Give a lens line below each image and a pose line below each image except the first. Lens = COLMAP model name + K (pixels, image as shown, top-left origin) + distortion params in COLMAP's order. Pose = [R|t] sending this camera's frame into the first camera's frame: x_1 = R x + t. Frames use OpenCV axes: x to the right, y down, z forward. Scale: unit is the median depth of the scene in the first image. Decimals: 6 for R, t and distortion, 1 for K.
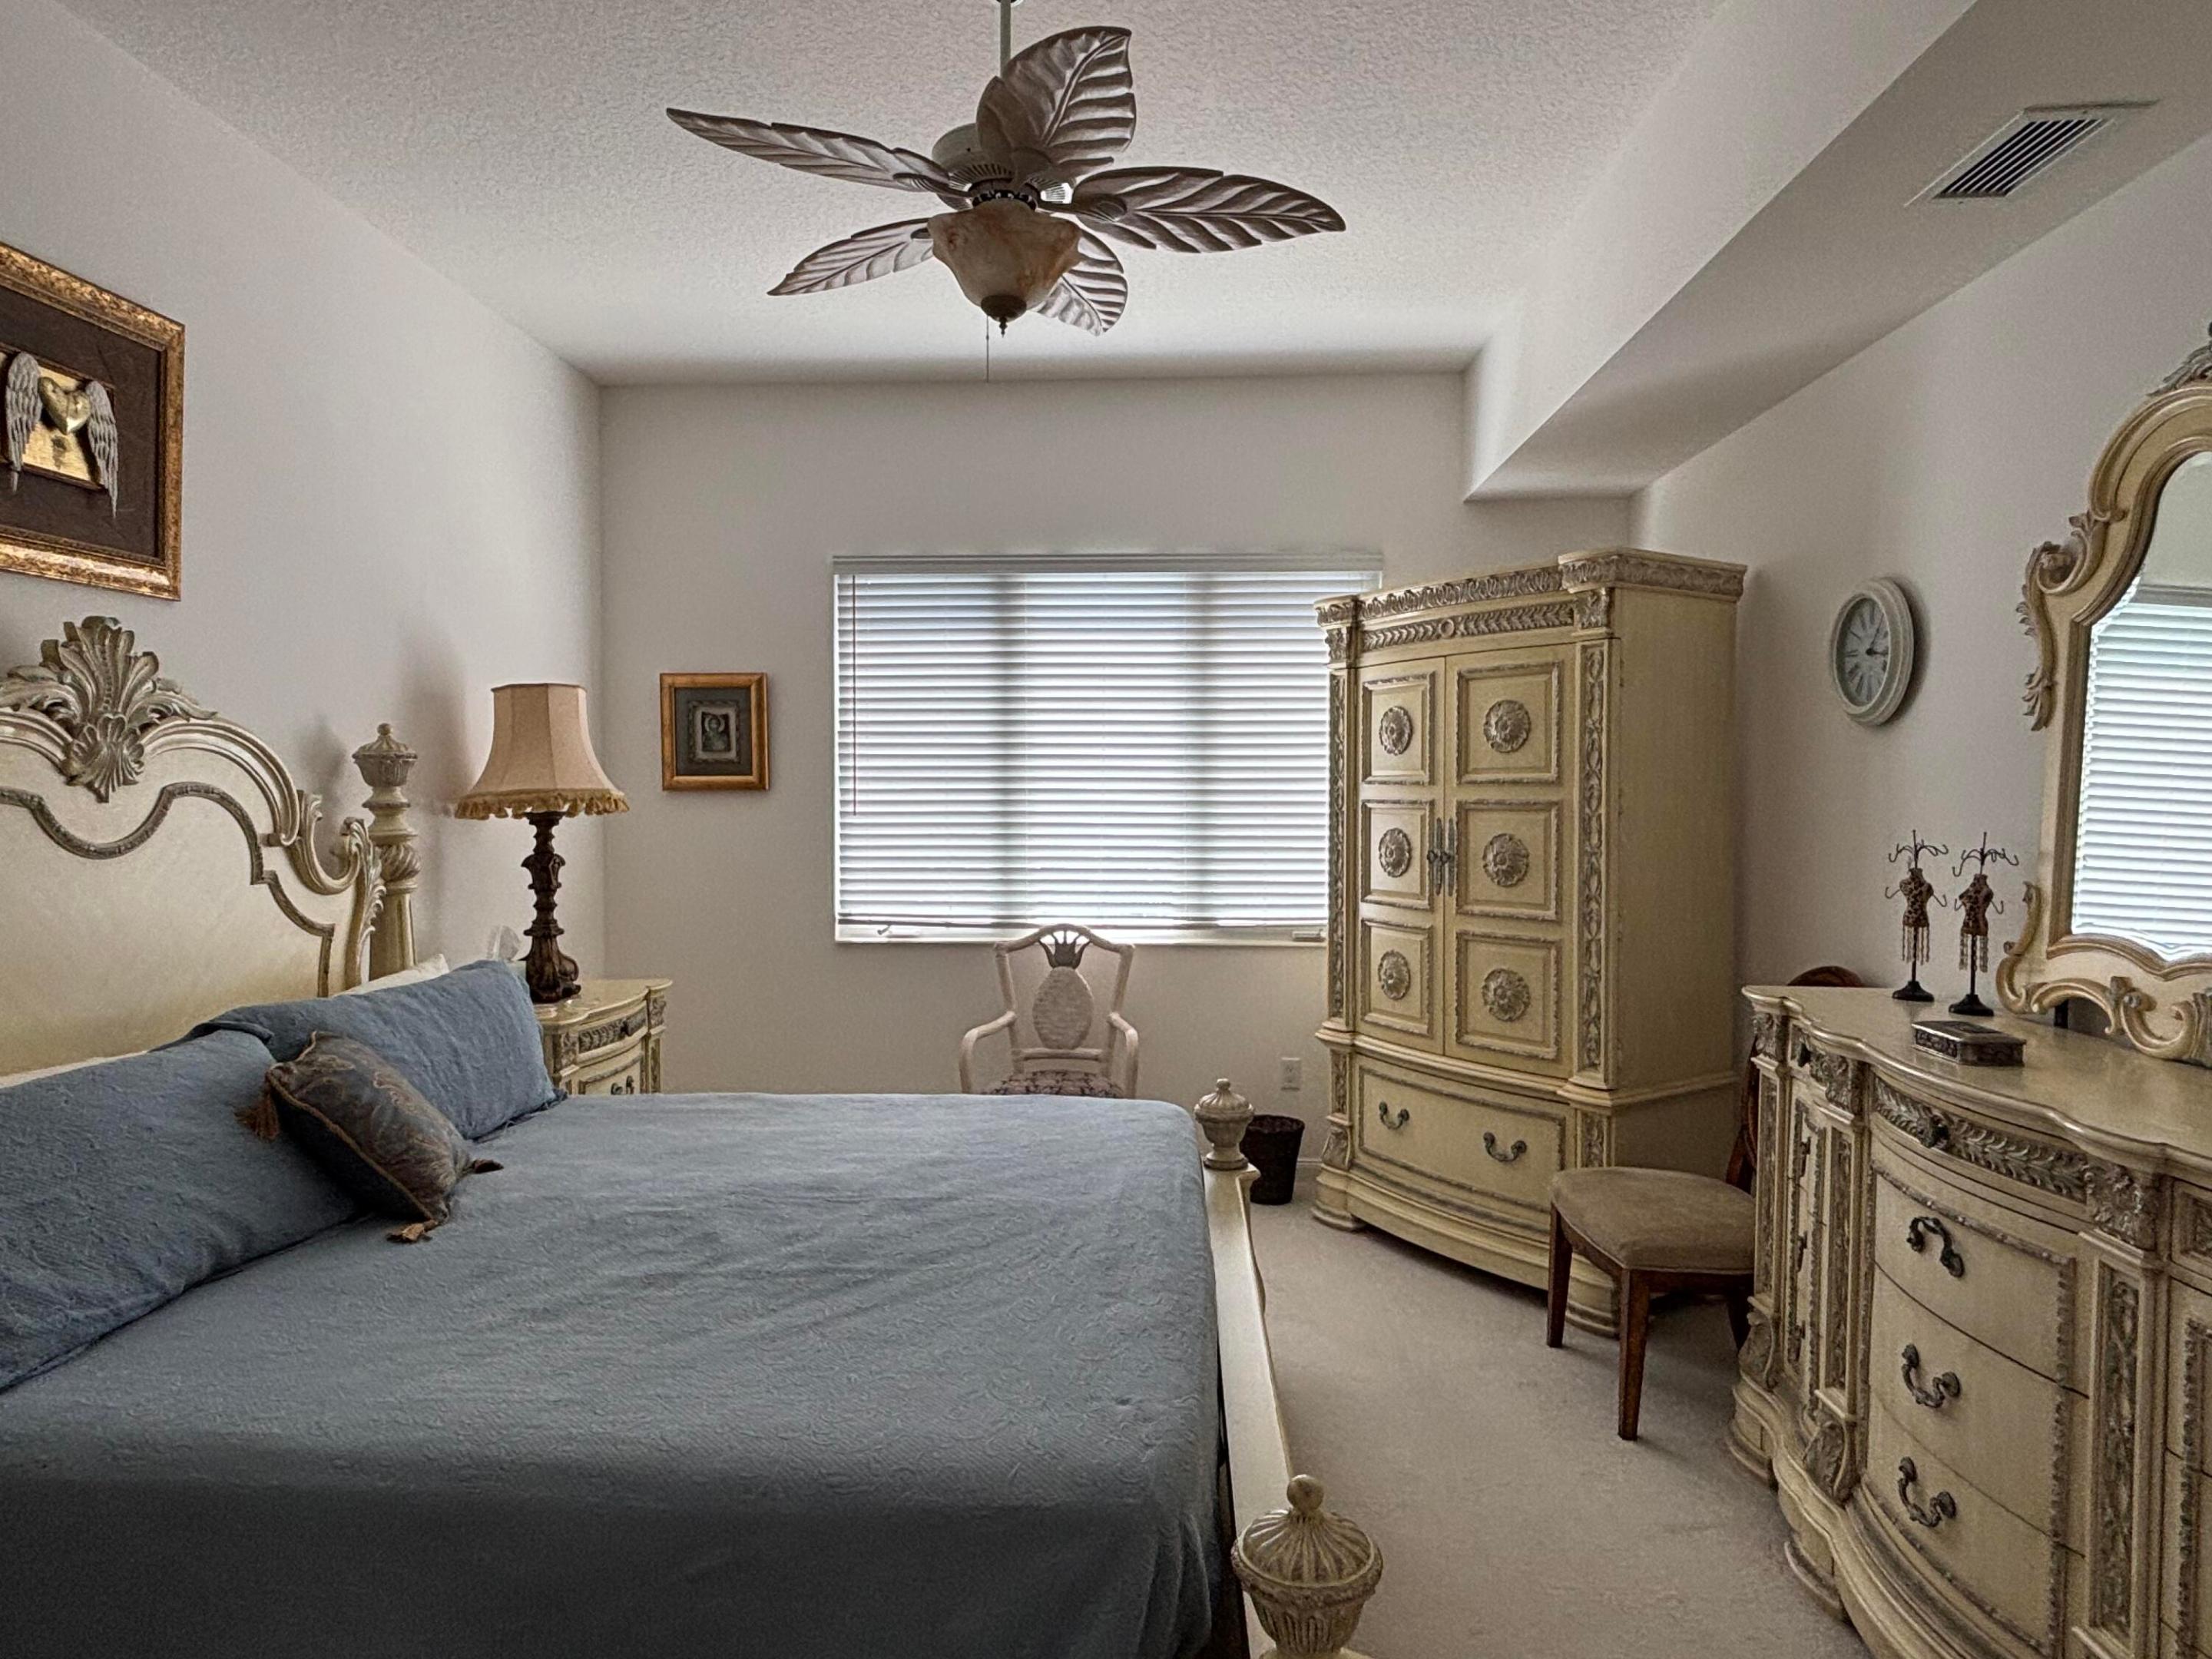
lens RADIAL K [[1314.0, 0, 1103.5], [0, 1314.0, 812.7], [0, 0, 1]] dist [0.017940, -0.013892]
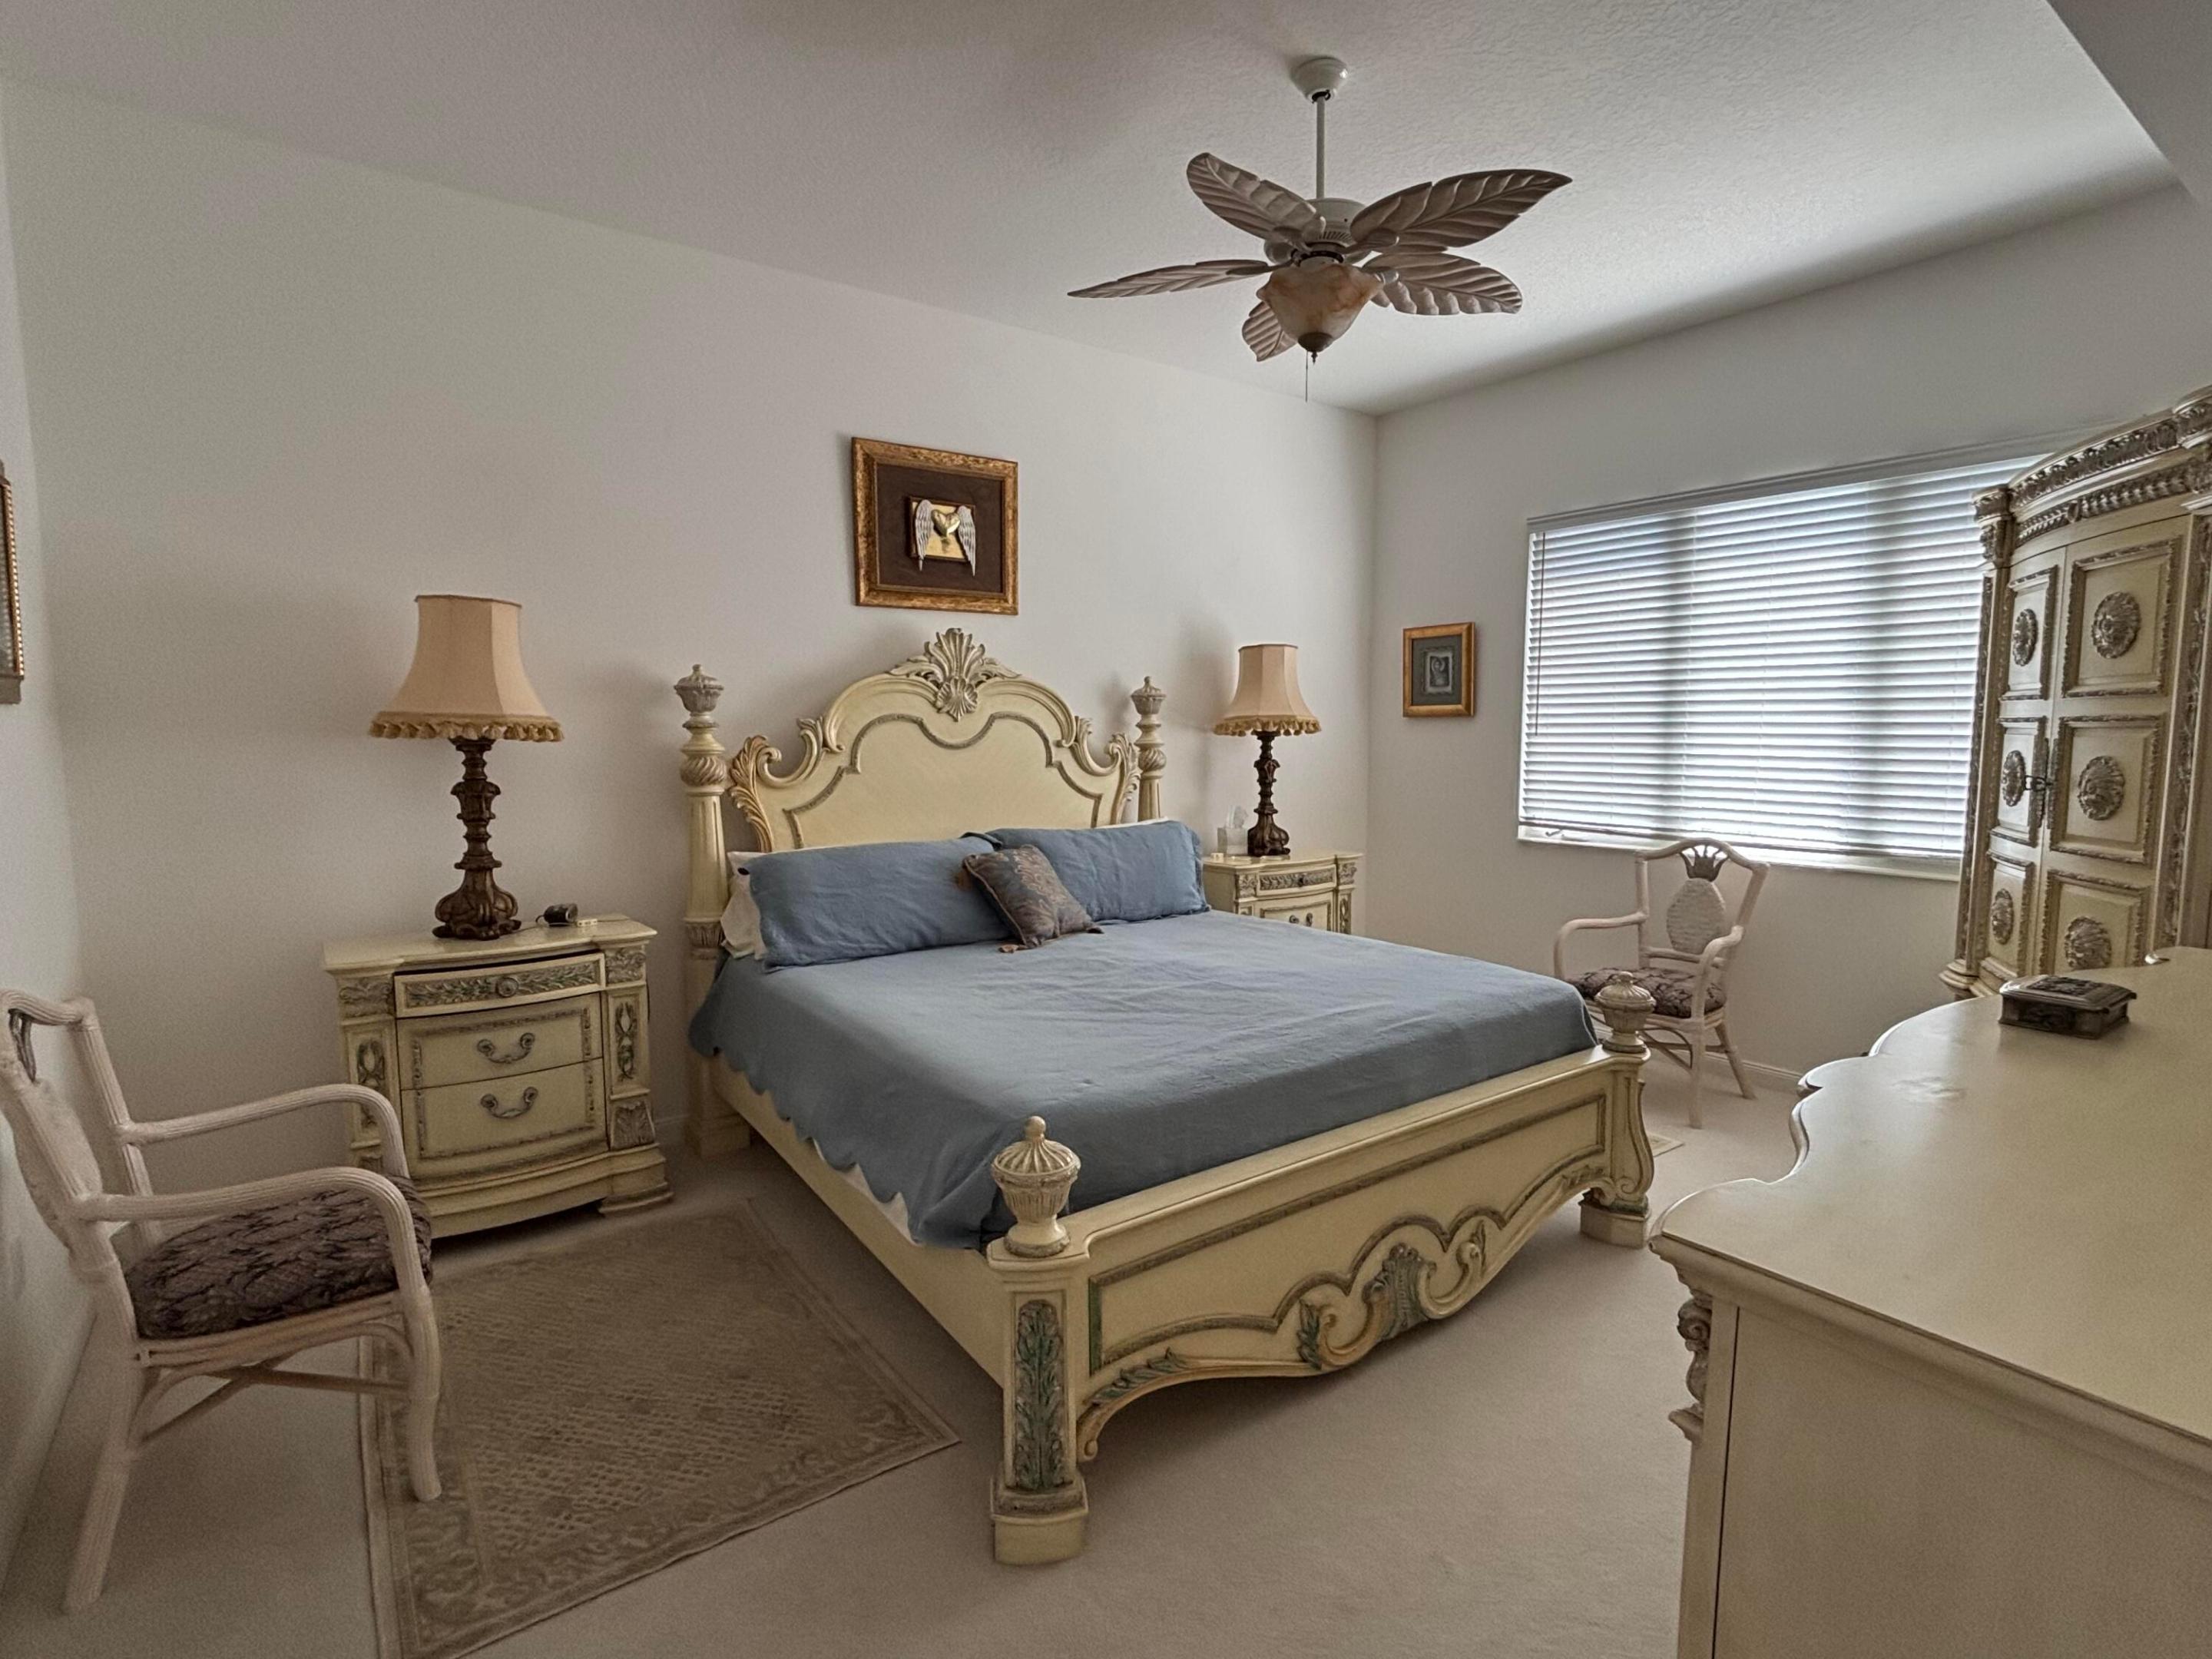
lens RADIAL K [[1095.2, 0, 1110.1], [0, 1095.2, 839.3], [0, 0, 1]] dist [0.016197, -0.000432]
pose [[0.639971, 0.076953, -0.764536, 0.448643], [-0.009969, 0.995720, 0.091877, 0.009901], [0.768335, -0.051177, 0.637999, 0.070412]]
